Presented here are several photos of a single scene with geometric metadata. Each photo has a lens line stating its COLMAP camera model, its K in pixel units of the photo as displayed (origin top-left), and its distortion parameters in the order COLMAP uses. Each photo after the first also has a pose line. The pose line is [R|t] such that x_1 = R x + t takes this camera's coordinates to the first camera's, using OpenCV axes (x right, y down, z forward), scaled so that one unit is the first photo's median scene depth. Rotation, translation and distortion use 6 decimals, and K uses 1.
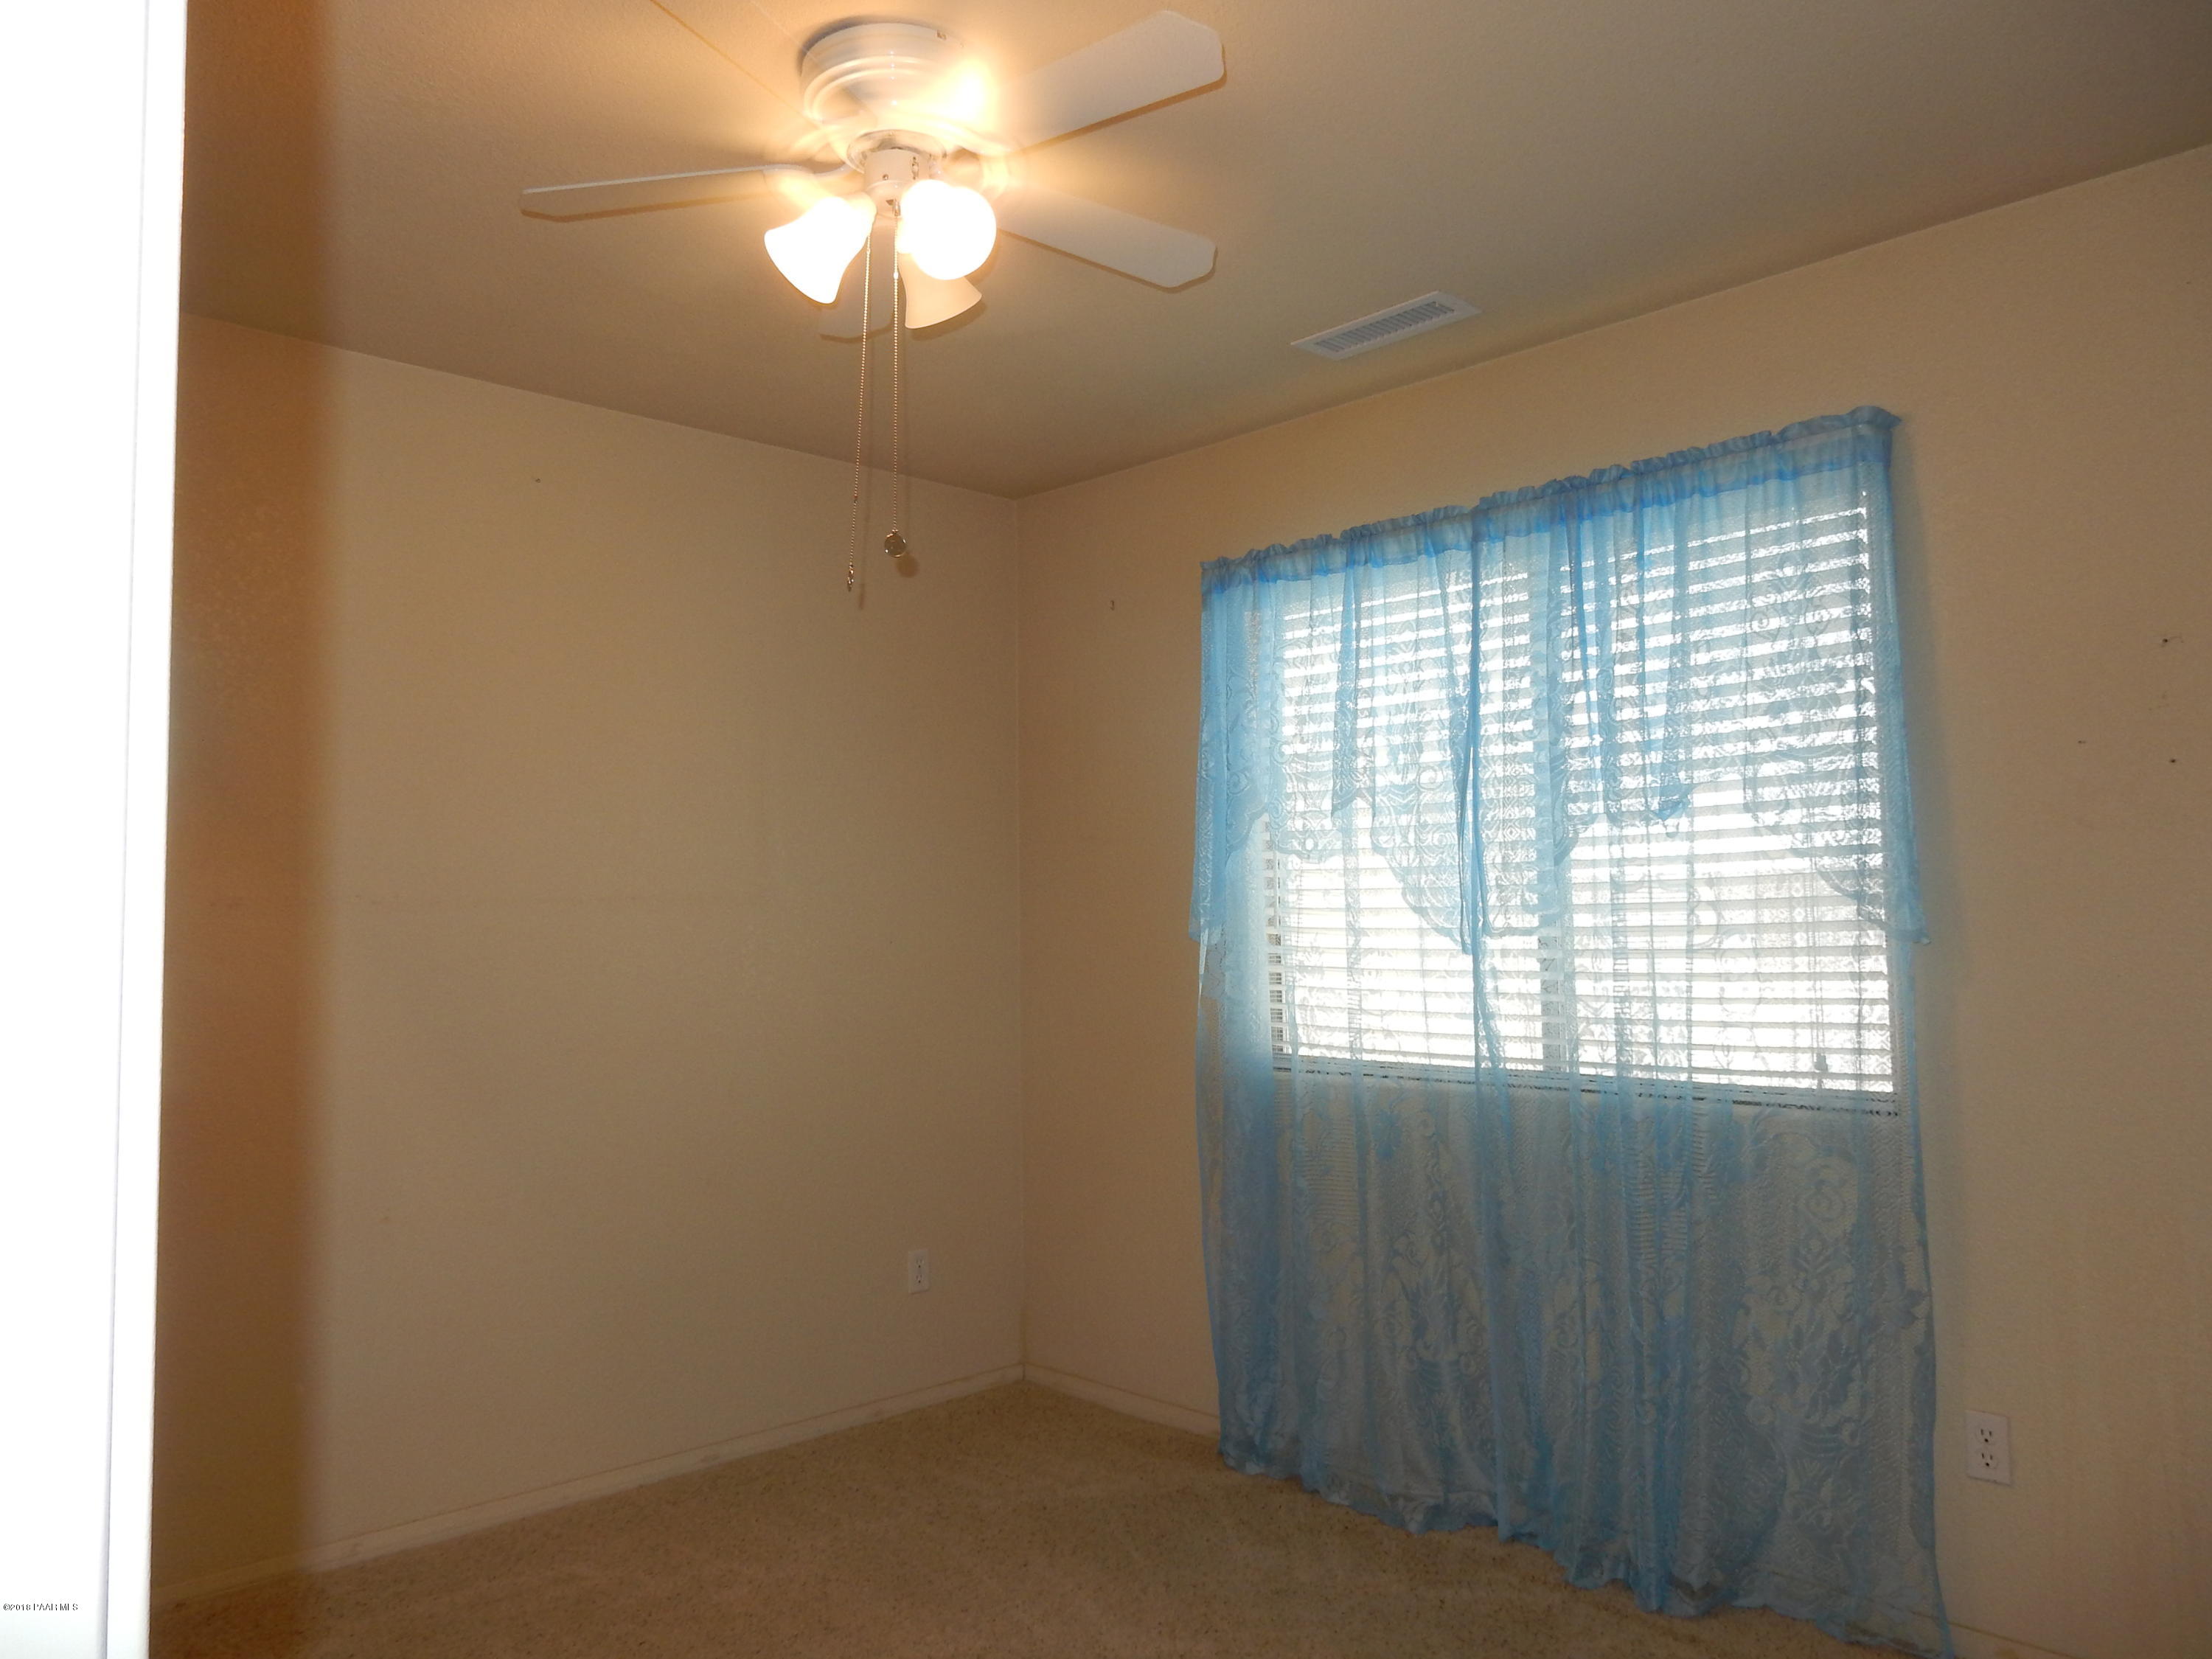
lens RADIAL K [[1223.9, 0, 1106.0], [0, 1223.9, 829.5], [0, 0, 1]] dist [0.000631, 0.000186]
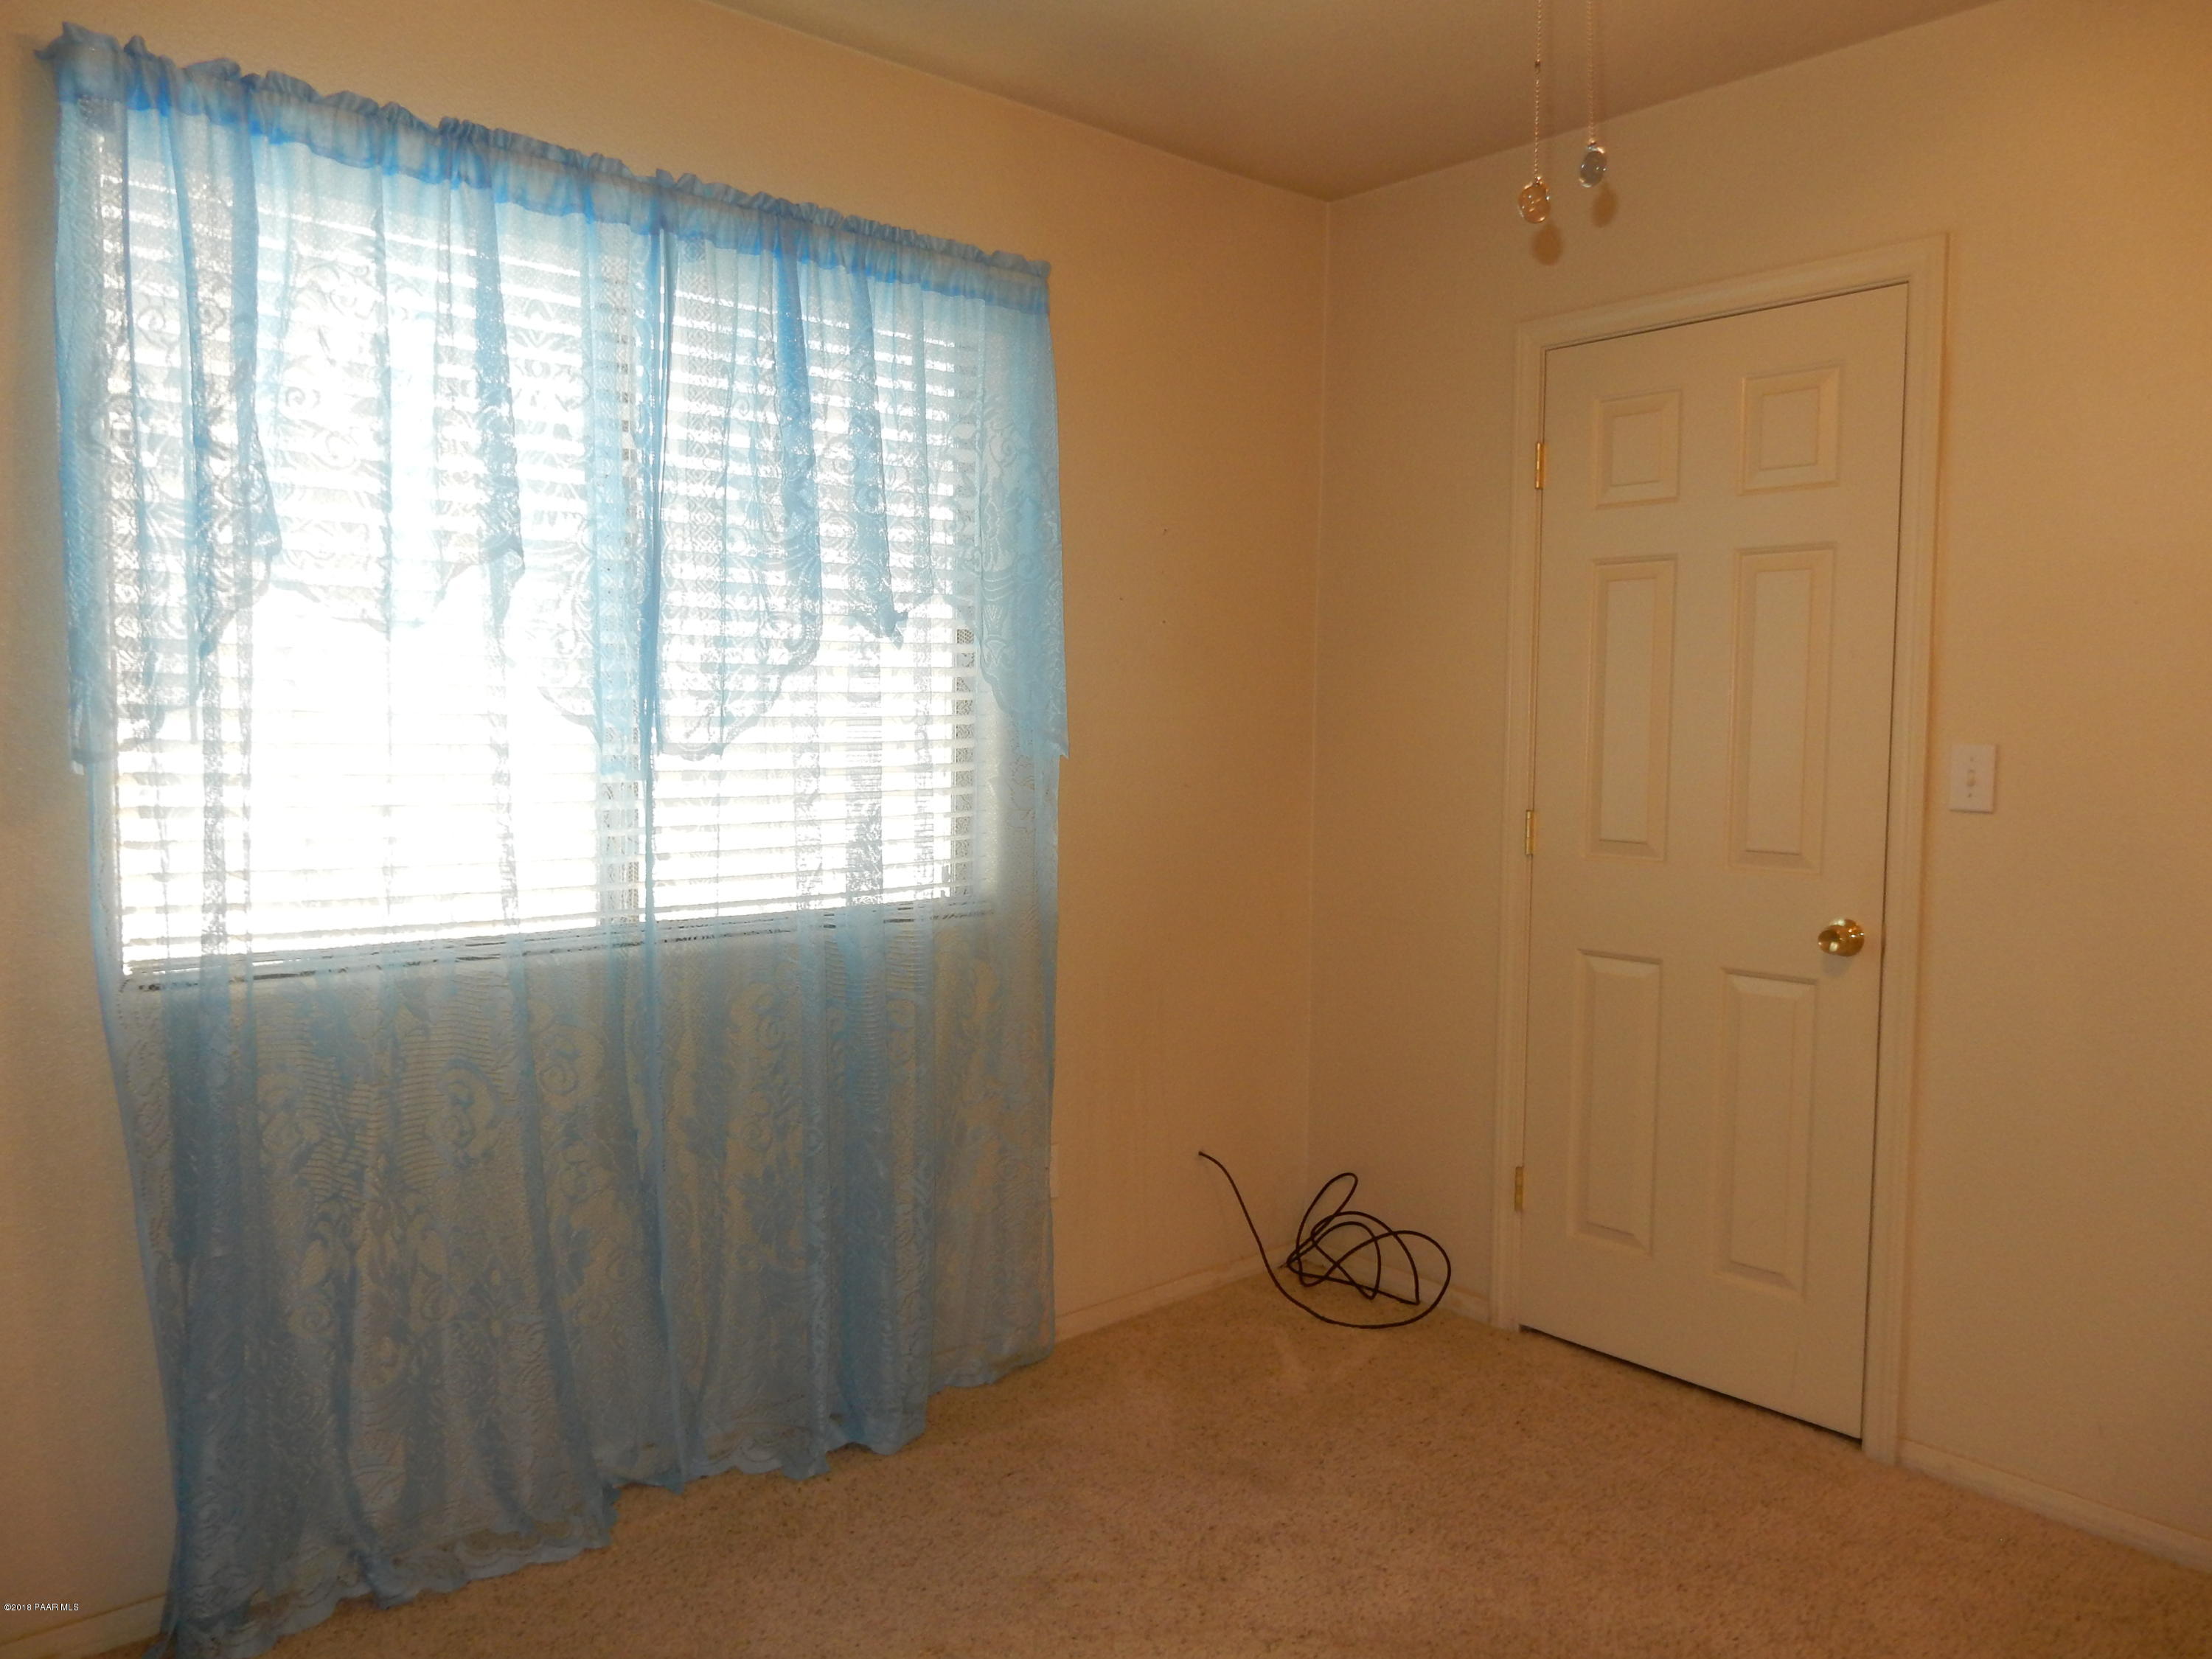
lens RADIAL K [[1621.6, 0, 1095.4], [0, 1621.6, 828.6], [0, 0, 1]] dist [-0.003068, -0.000846]
pose [[0.187467, -0.041167, 0.981408, -0.622169], [-0.081780, 0.994998, 0.057358, 0.050438], [-0.978861, -0.091013, 0.183162, 0.513806]]
